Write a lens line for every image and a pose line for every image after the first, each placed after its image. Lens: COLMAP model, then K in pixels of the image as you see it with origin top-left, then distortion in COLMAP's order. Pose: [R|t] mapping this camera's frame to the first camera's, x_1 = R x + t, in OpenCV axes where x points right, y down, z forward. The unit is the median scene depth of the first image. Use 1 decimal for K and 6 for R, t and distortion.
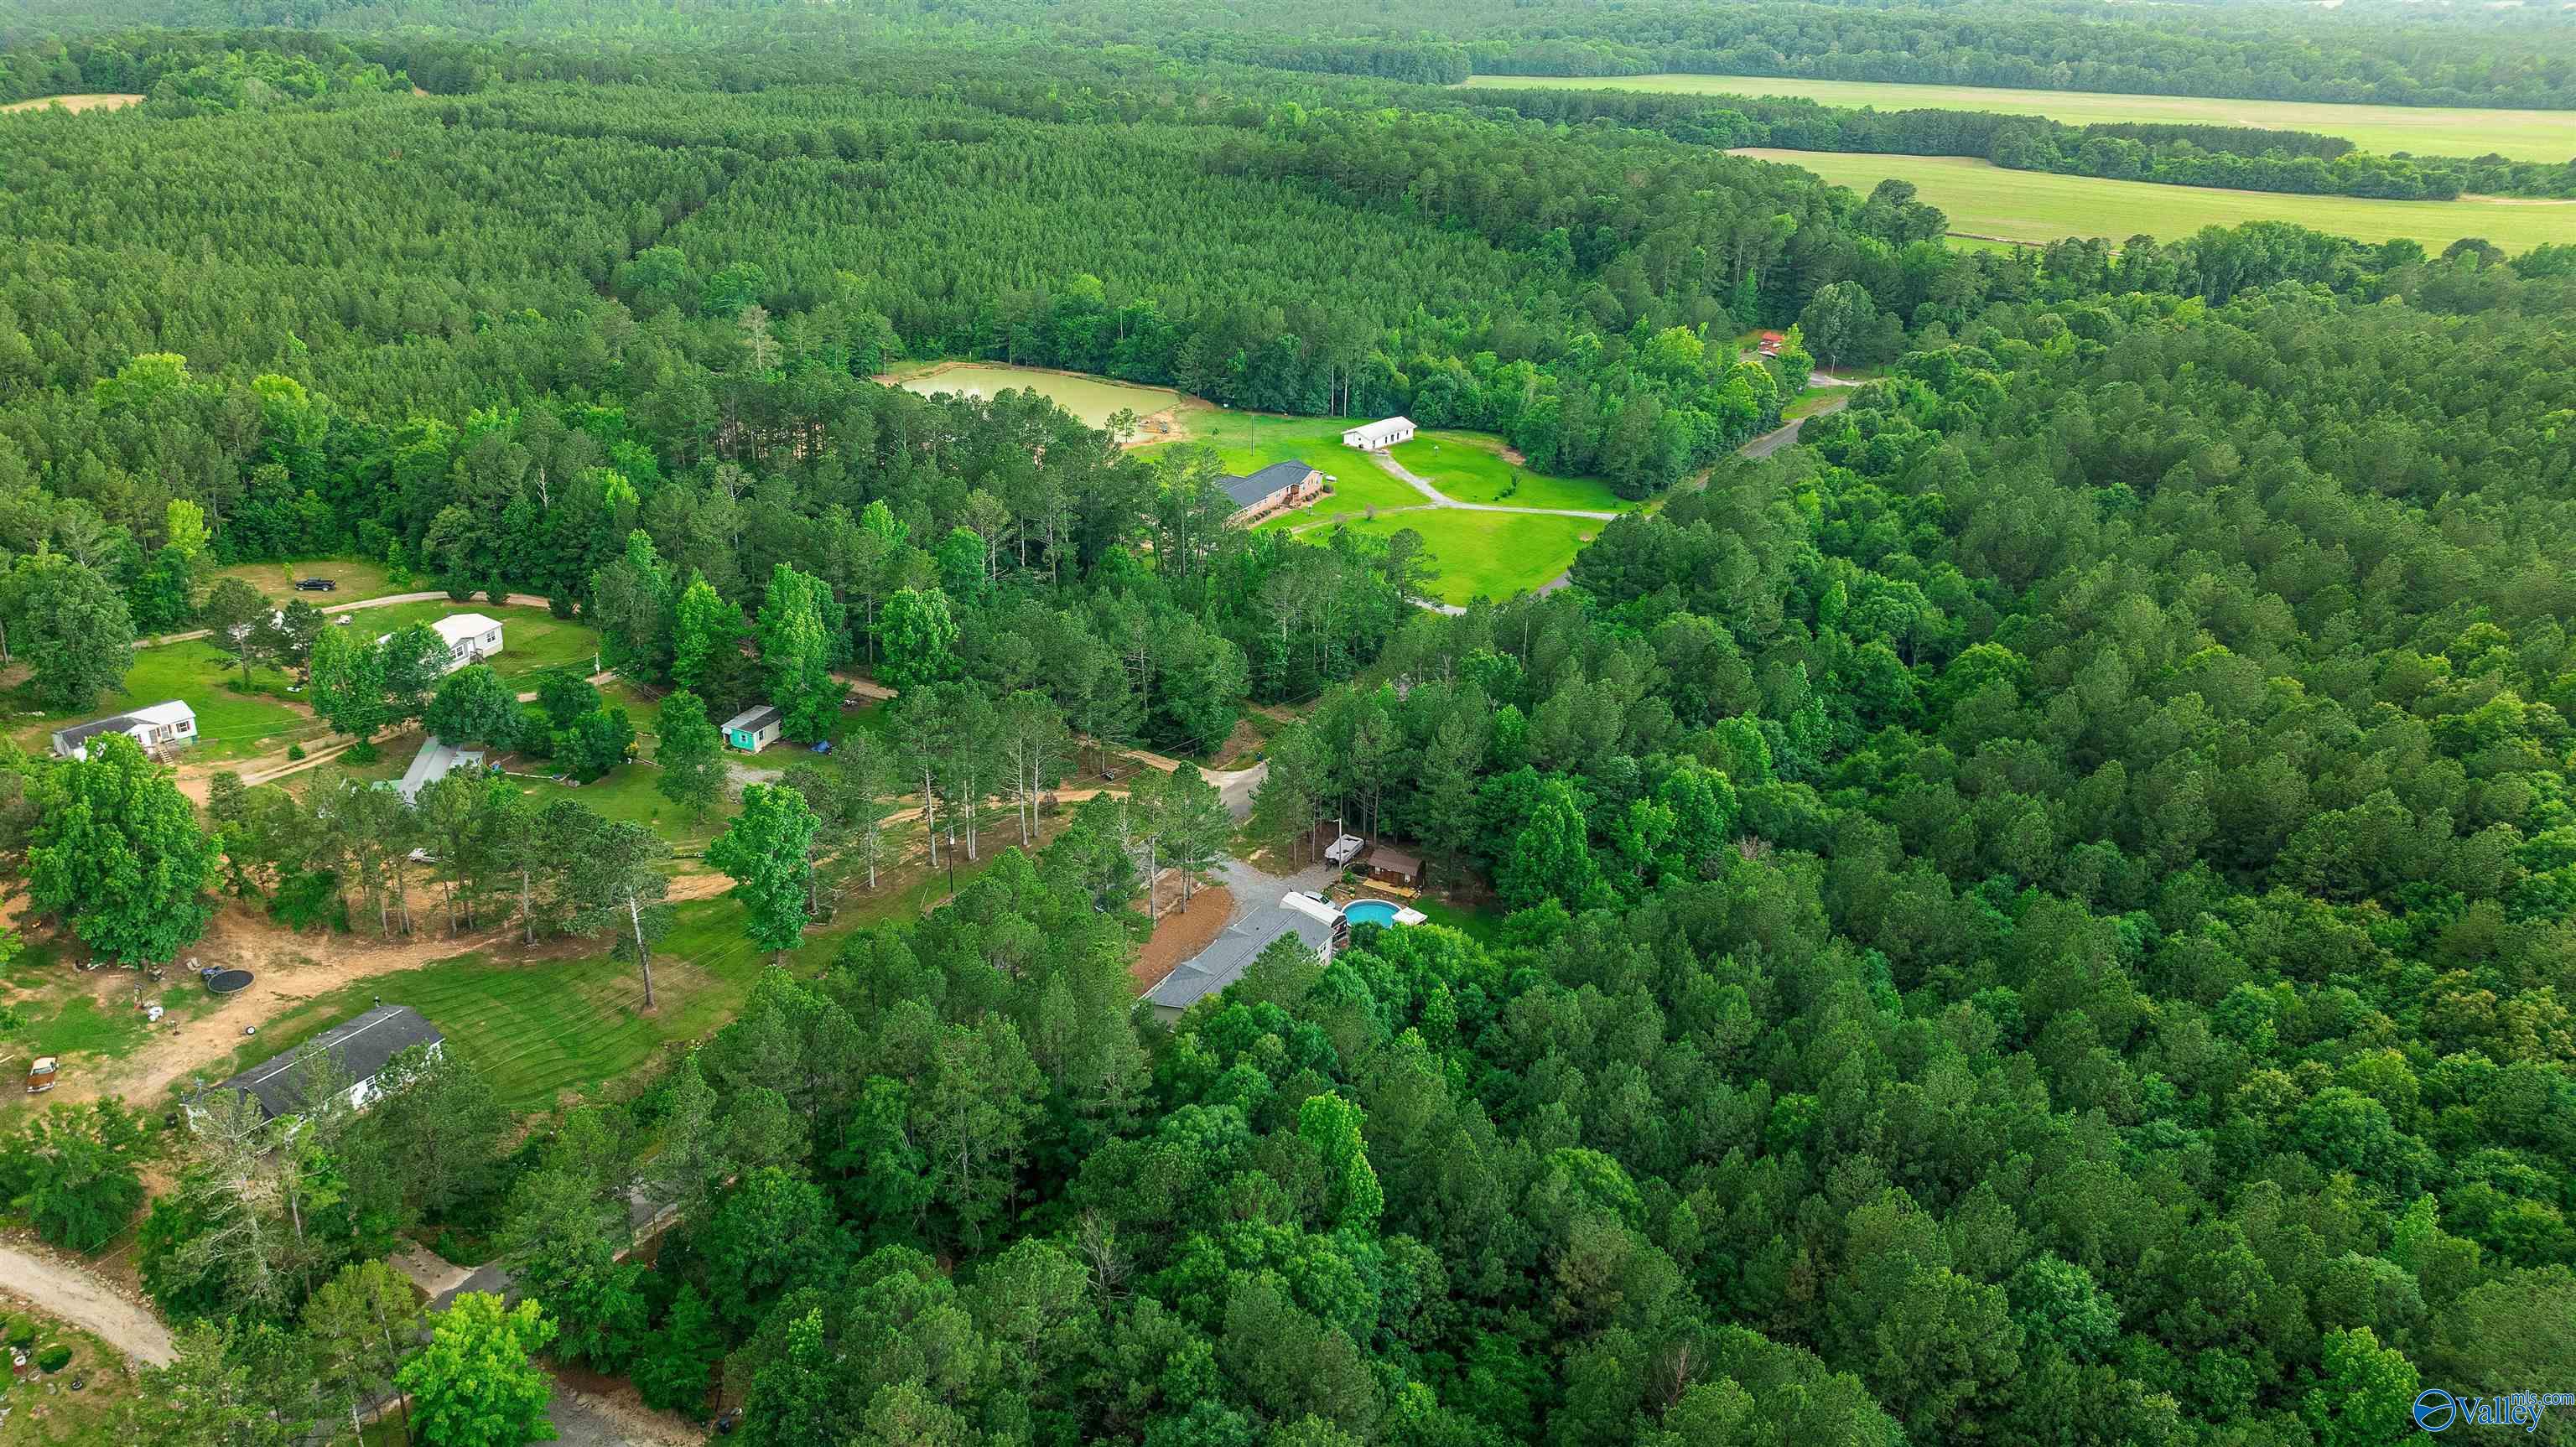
lens RADIAL K [[1789.6, 0, 1288.0], [0, 1789.6, 723.5], [0, 0, 1]] dist [-0.018862, -0.001255]
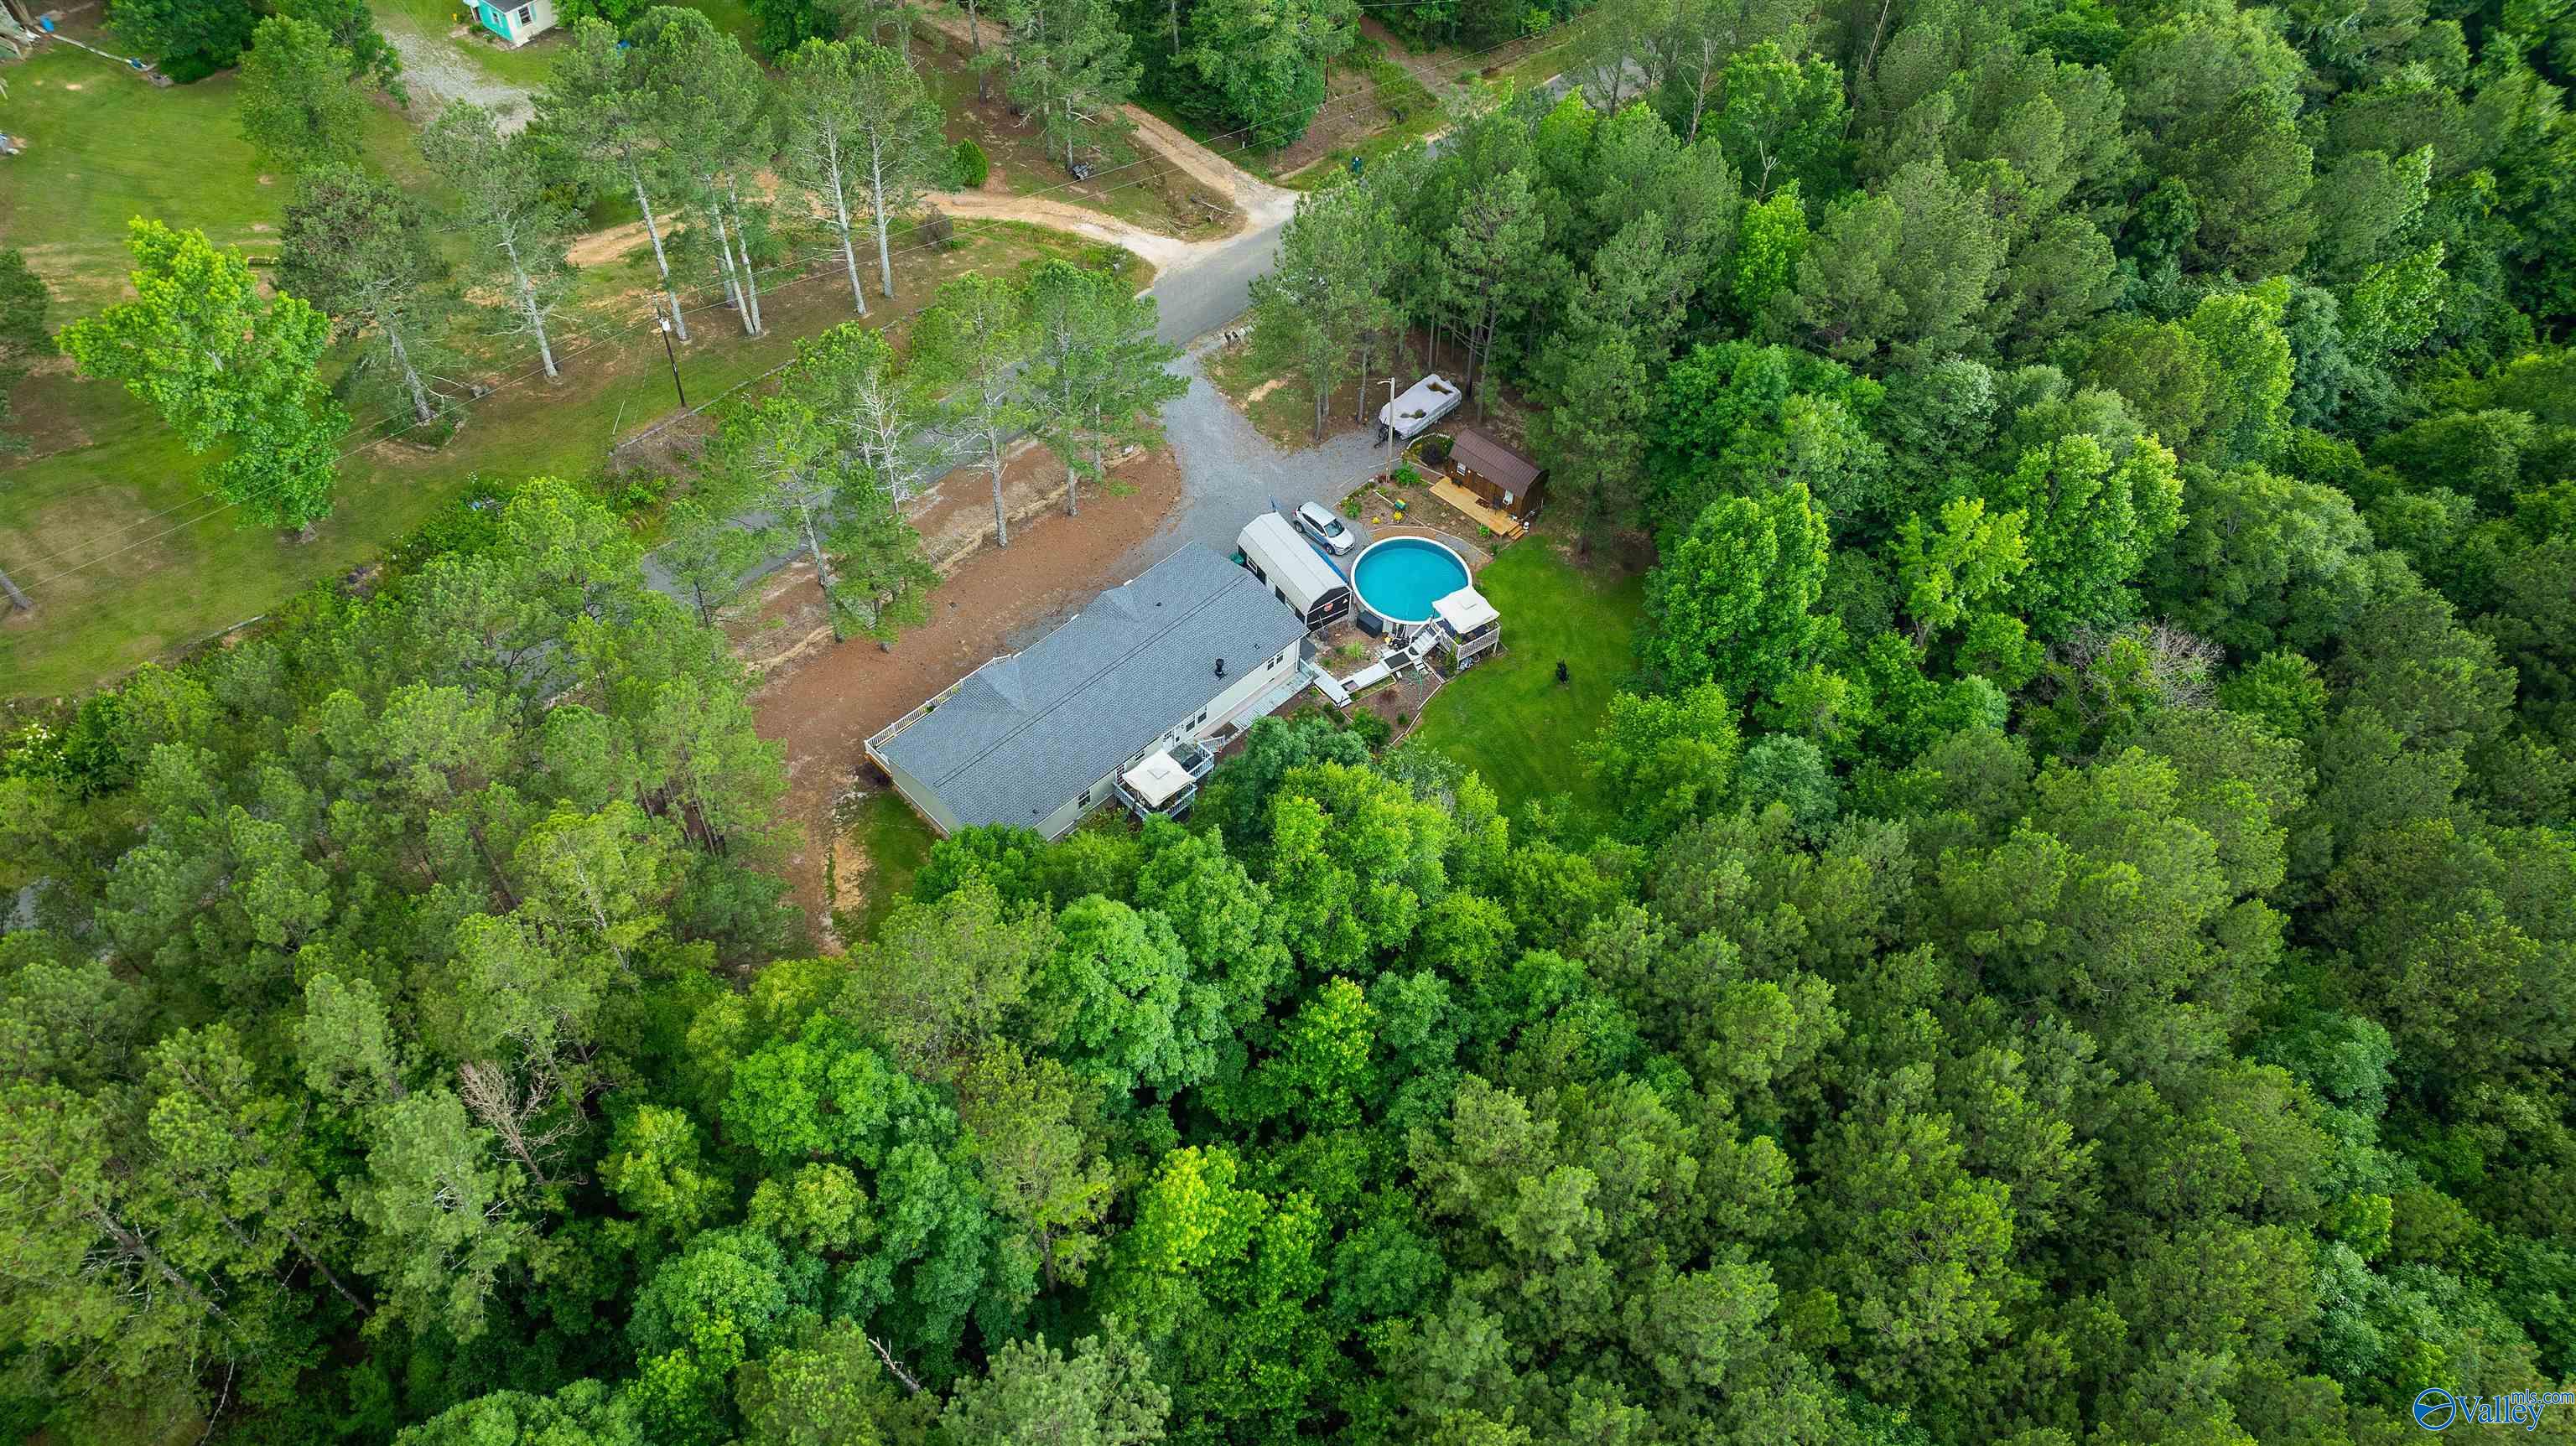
lens RADIAL K [[1831.1, 0, 1288.0], [0, 1831.1, 723.0], [0, 0, 1]] dist [-0.045551, 0.081521]
pose [[0.968101, 0.204177, -0.145235, 0.096140], [-0.121232, 0.888965, 0.441638, -0.088985], [0.219281, -0.409943, 0.885360, 0.464964]]
